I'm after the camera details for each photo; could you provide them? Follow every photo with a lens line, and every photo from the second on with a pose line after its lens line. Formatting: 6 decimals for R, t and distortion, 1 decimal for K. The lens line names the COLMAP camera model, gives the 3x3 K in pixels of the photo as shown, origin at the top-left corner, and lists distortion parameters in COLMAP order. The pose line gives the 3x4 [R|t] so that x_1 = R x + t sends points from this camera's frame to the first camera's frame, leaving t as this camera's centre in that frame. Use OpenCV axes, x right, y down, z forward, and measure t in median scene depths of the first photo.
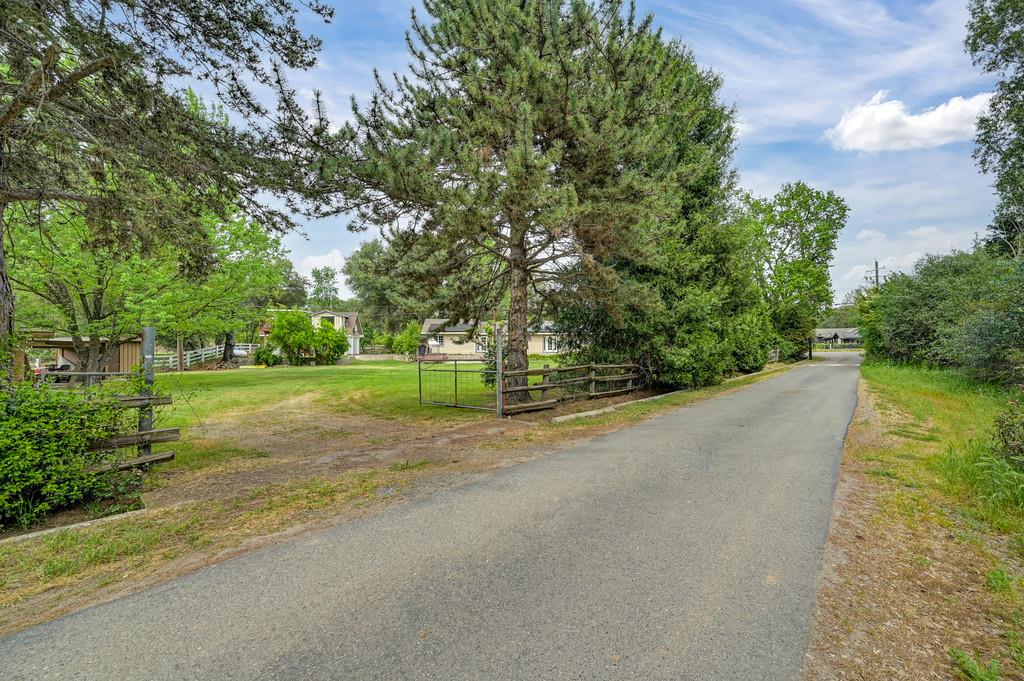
lens RADIAL K [[407.3, 0, 516.9], [0, 407.3, 343.8], [0, 0, 1]] dist [0.000173, -0.000671]
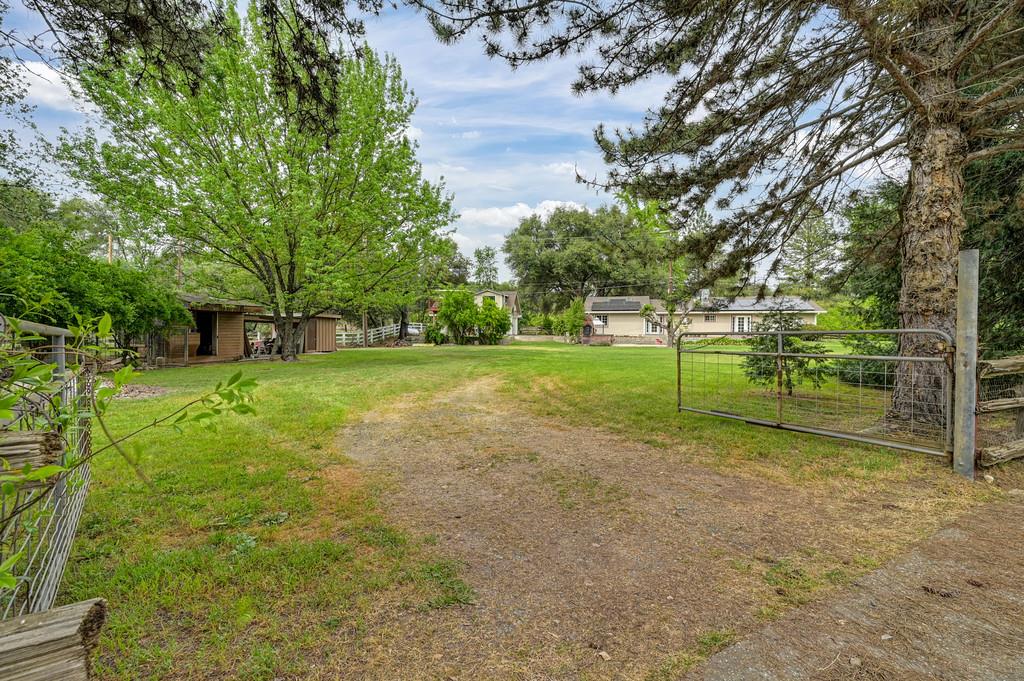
lens RADIAL K [[407.3, 0, 509.6], [0, 407.3, 337.5], [0, 0, 1]] dist [0.000173, -0.000671]
pose [[0.933555, 0.016159, -0.358069, -0.078607], [-0.007588, 0.999650, 0.025329, 0.010088], [0.358353, -0.020929, 0.933352, 0.119884]]
